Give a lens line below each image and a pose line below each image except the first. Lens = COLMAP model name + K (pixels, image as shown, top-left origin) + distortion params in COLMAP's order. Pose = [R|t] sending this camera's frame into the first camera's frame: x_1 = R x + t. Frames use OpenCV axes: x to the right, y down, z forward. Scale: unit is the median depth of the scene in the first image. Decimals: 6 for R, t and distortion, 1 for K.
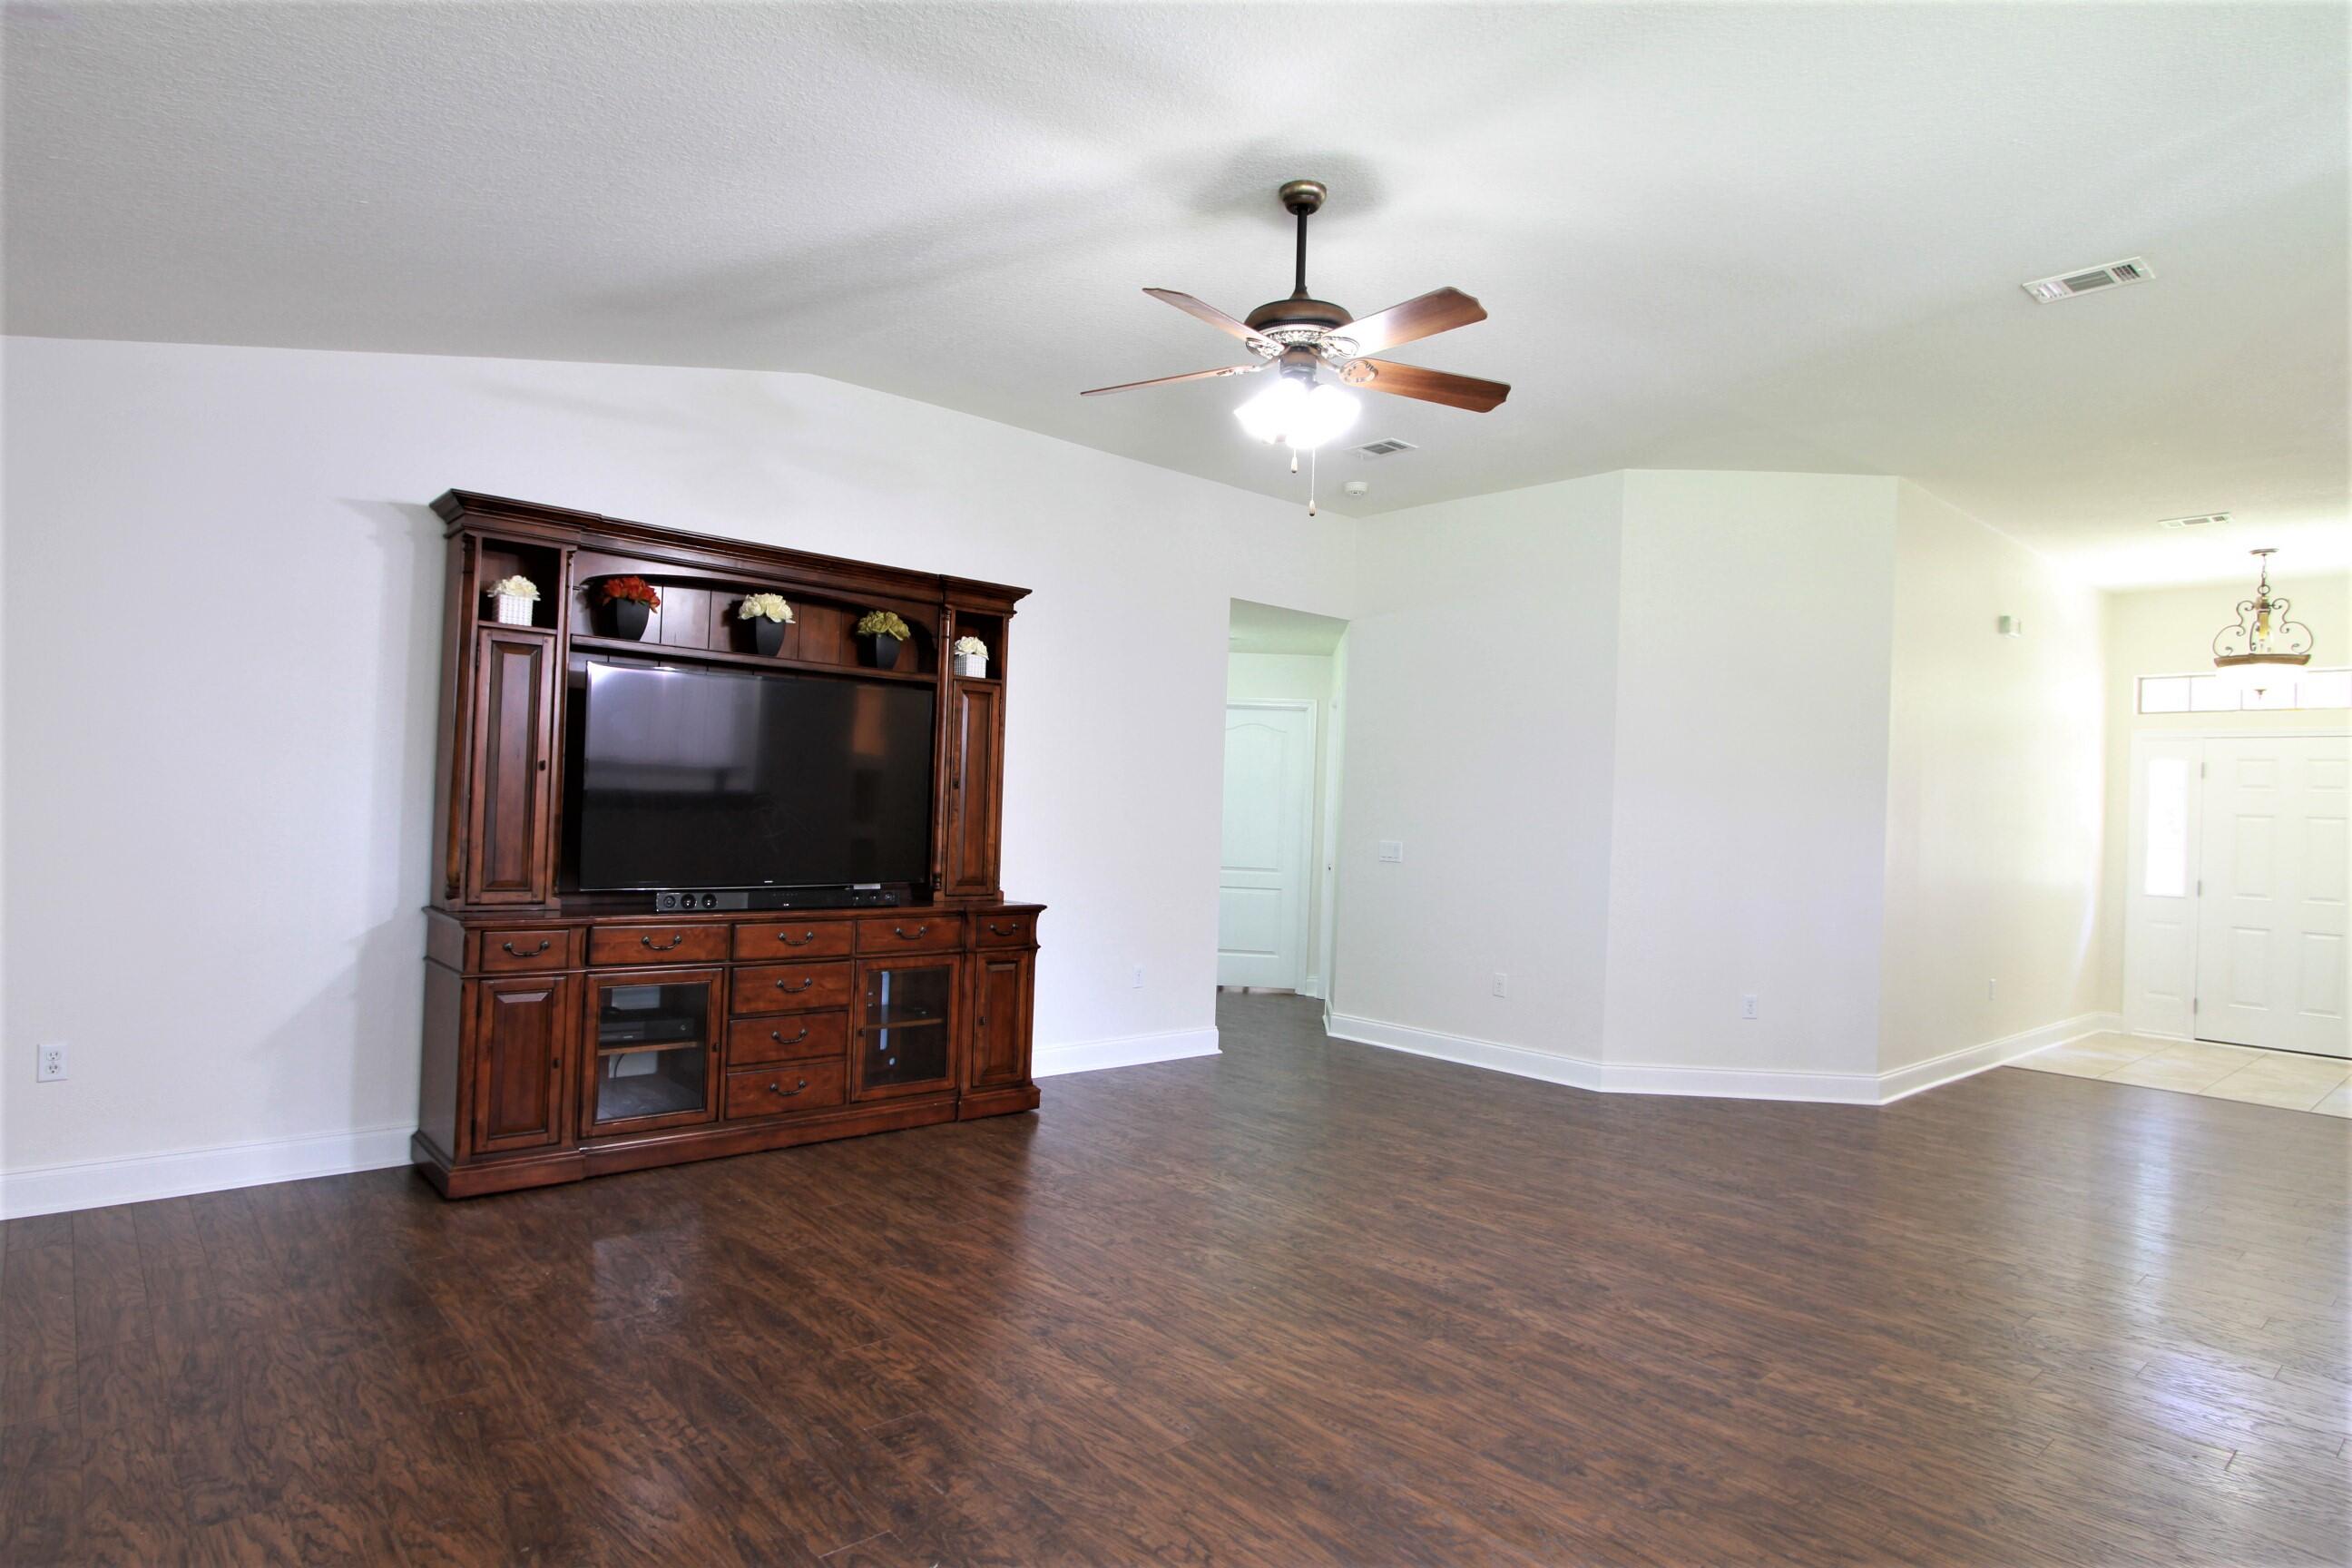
lens RADIAL K [[1275.1, 0, 1176.0], [0, 1275.1, 784.0], [0, 0, 1]] dist [-0.005517, -0.001043]
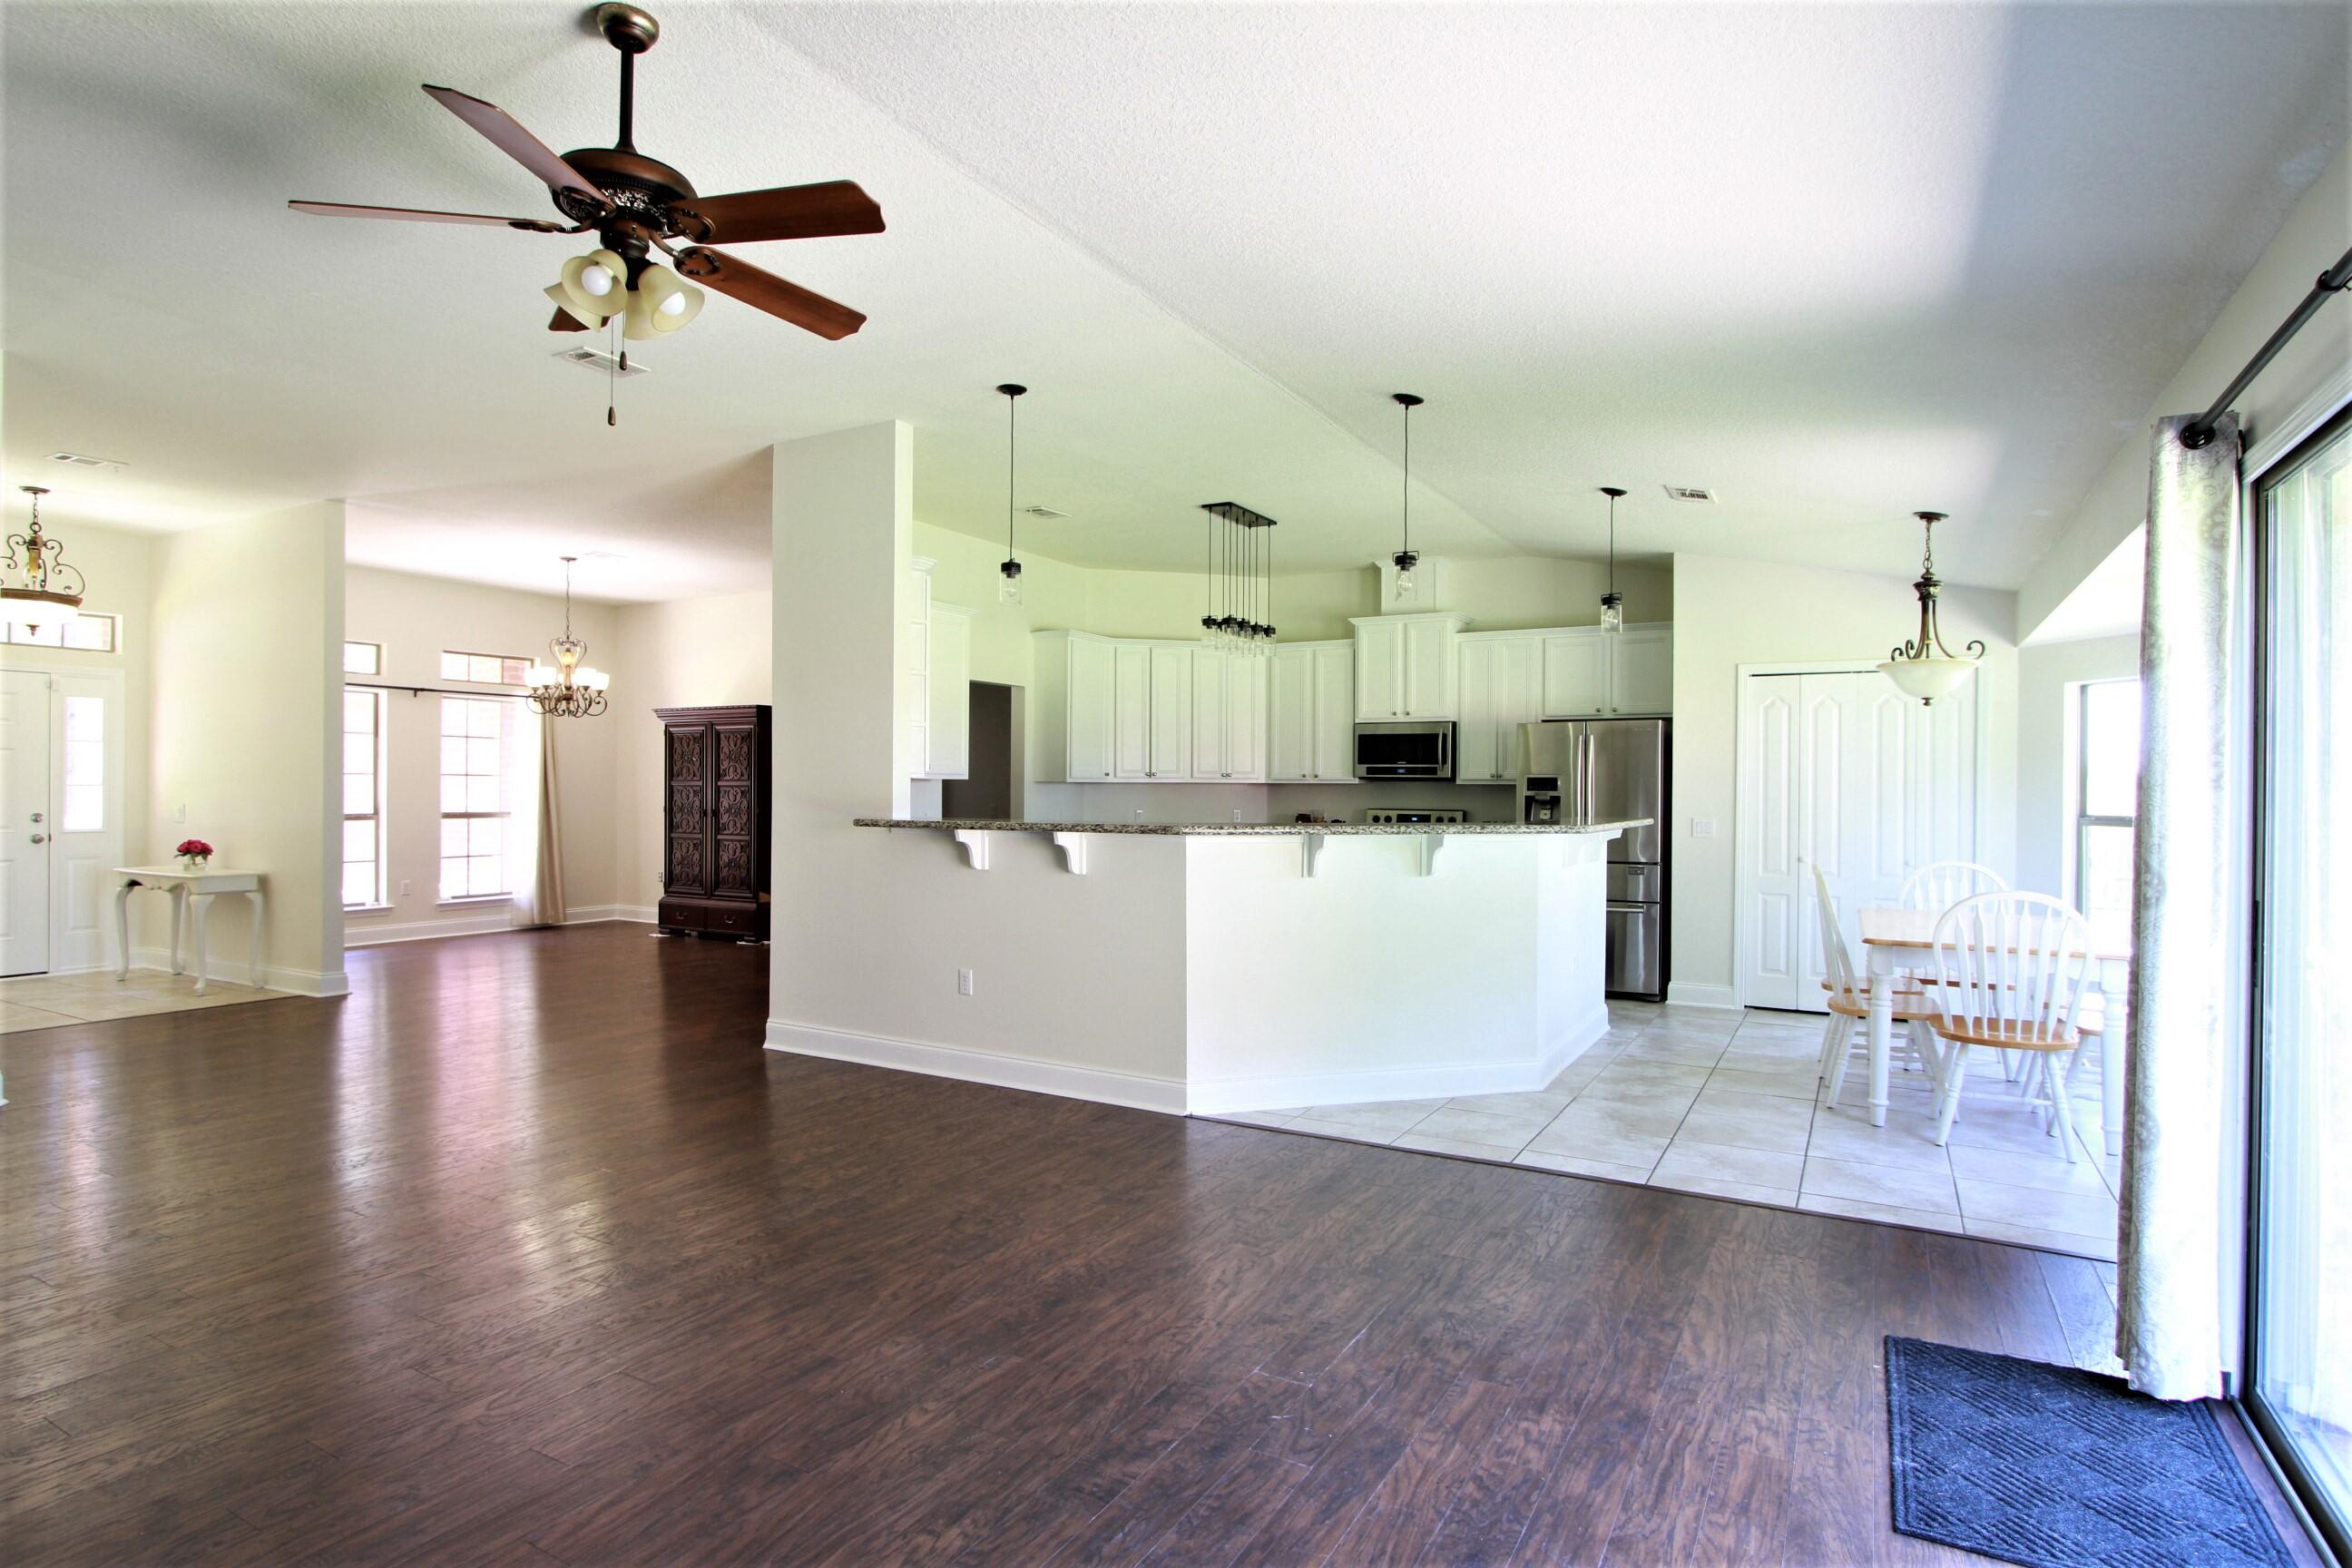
lens RADIAL K [[1217.4, 0, 1176.0], [0, 1217.4, 784.0], [0, 0, 1]] dist [0.000121, 0.000878]
pose [[-0.307537, -0.038883, 0.950741, -0.595490], [-0.034654, 0.998960, 0.029645, -0.013092], [-0.950905, -0.023830, -0.308564, 0.697477]]
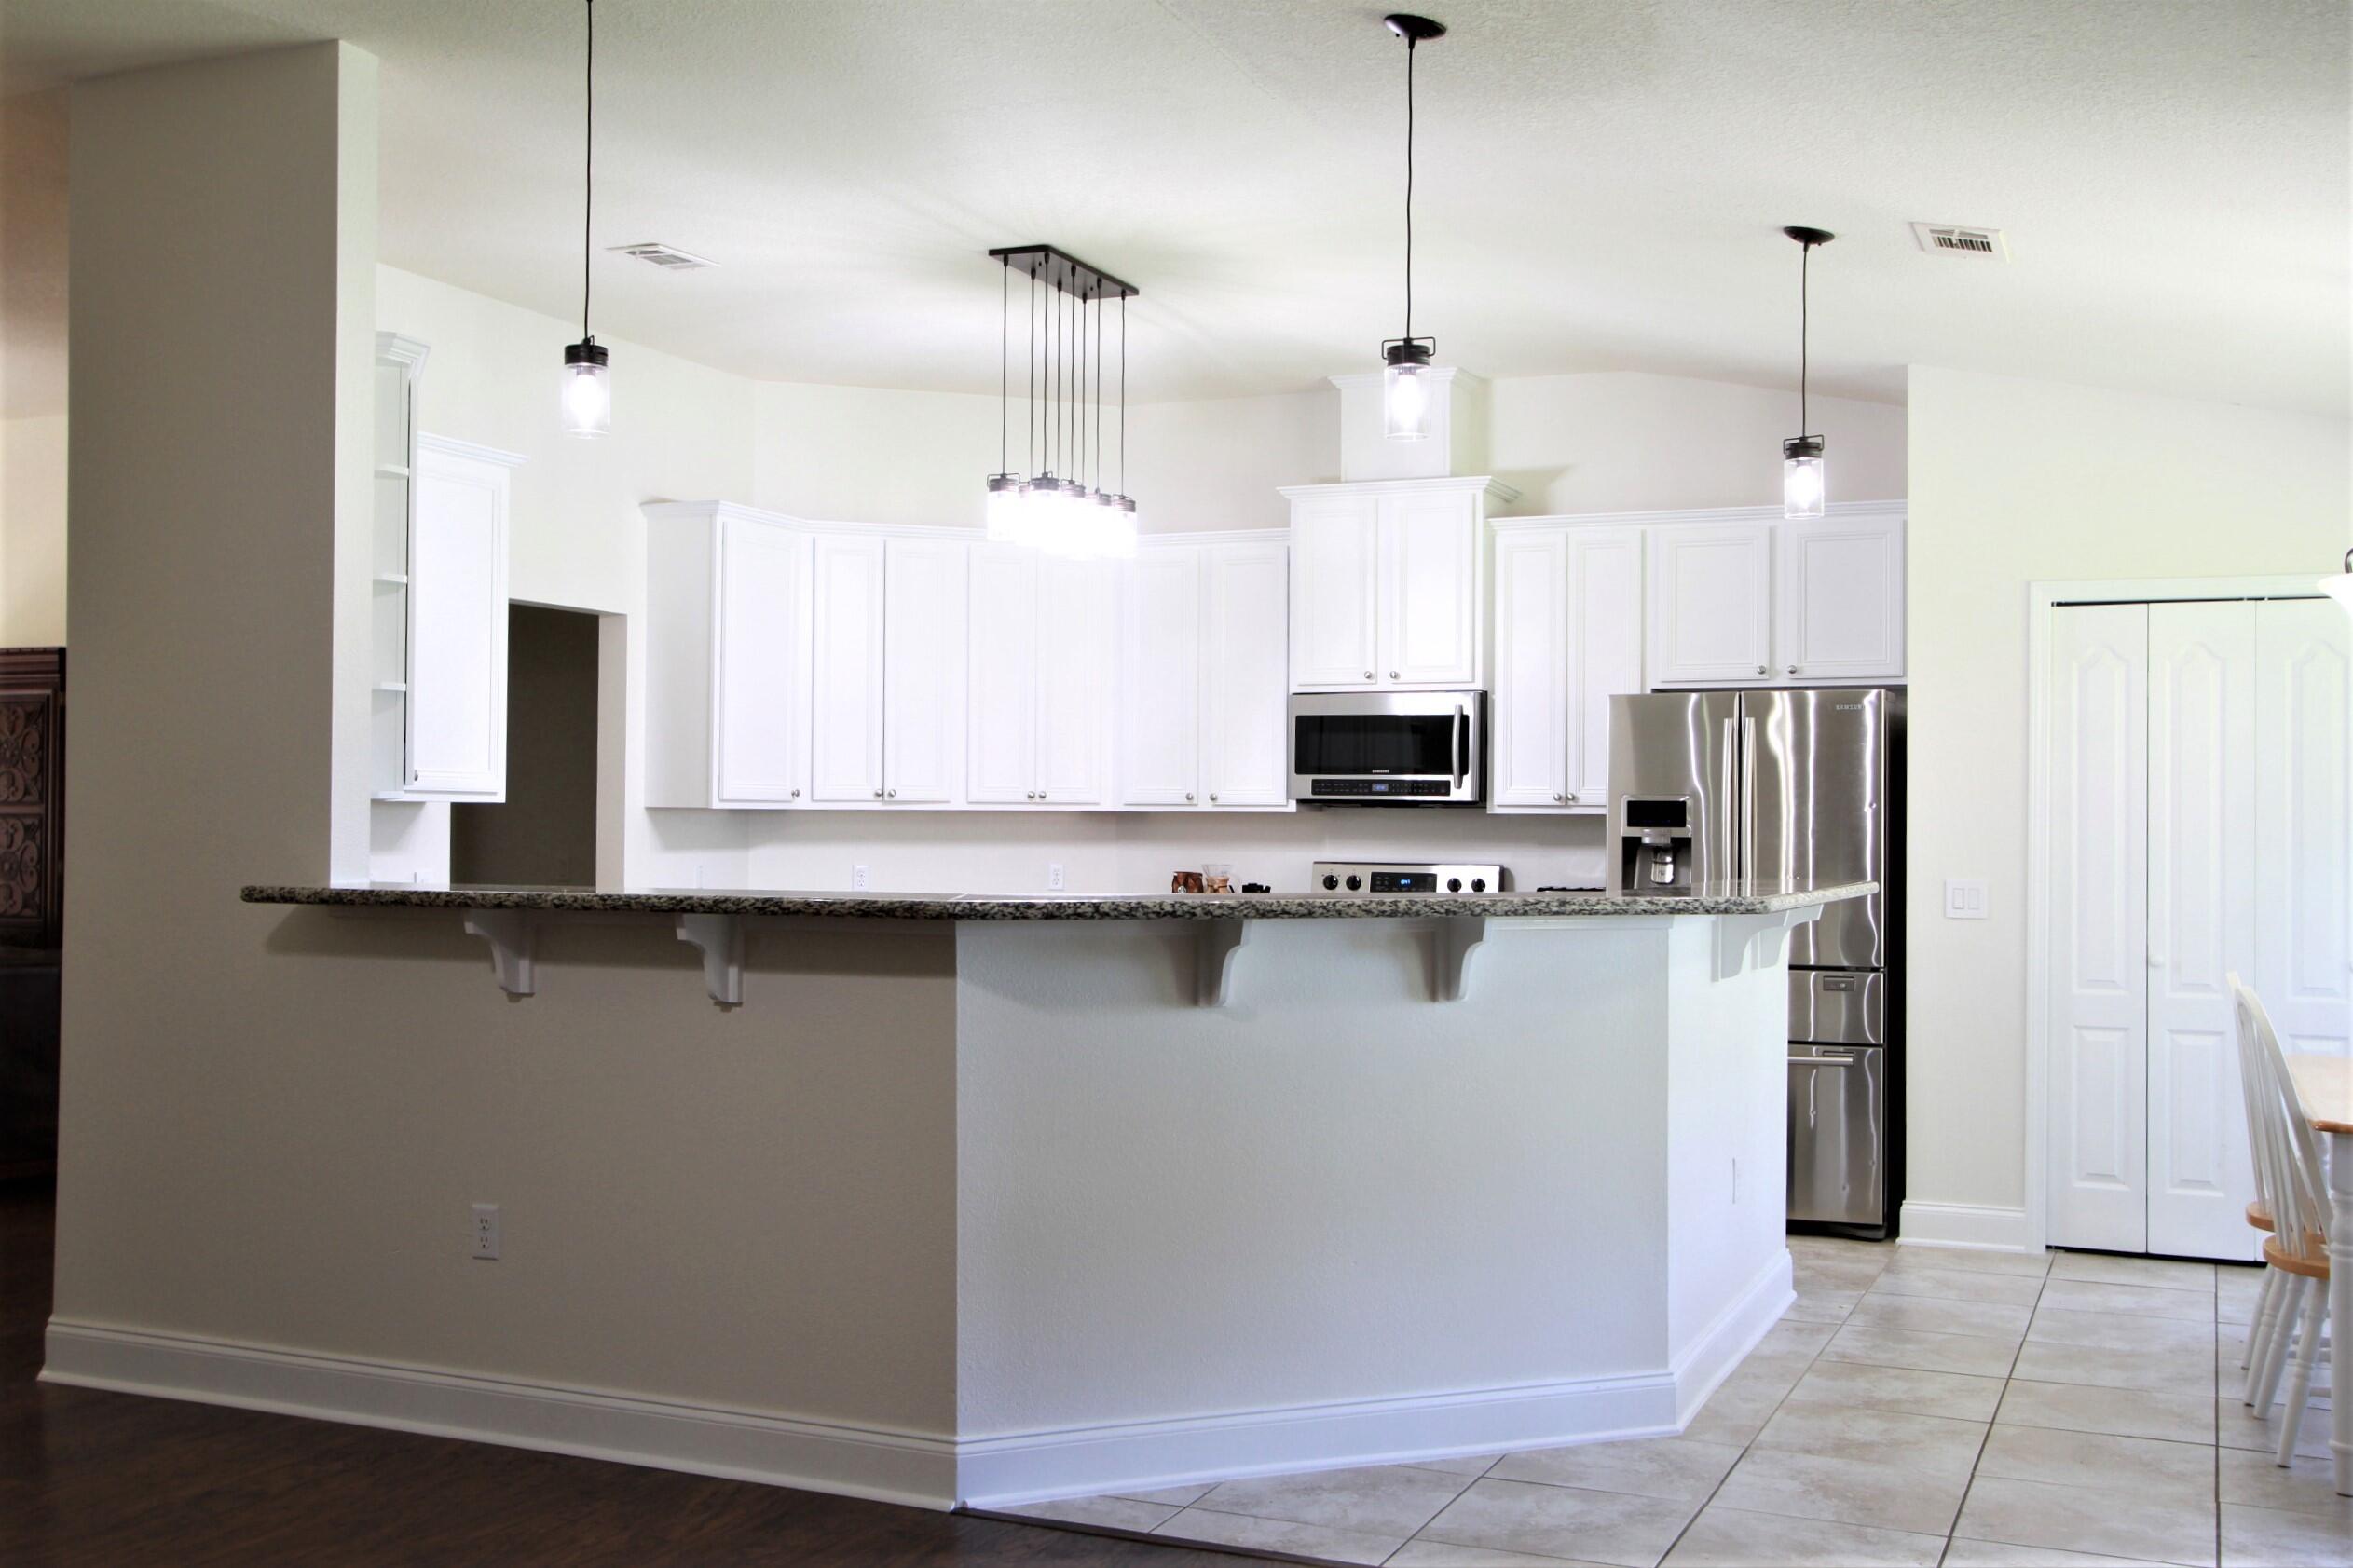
lens RADIAL K [[2302.5, 0, 1176.5], [0, 2302.5, 784.0], [0, 0, 1]] dist [0.020246, 0.007564]
pose [[-0.405153, -0.027406, 0.913838, -0.500337], [-0.038787, 0.999166, 0.012769, -0.009476], [-0.913426, -0.030271, -0.405878, 0.667139]]
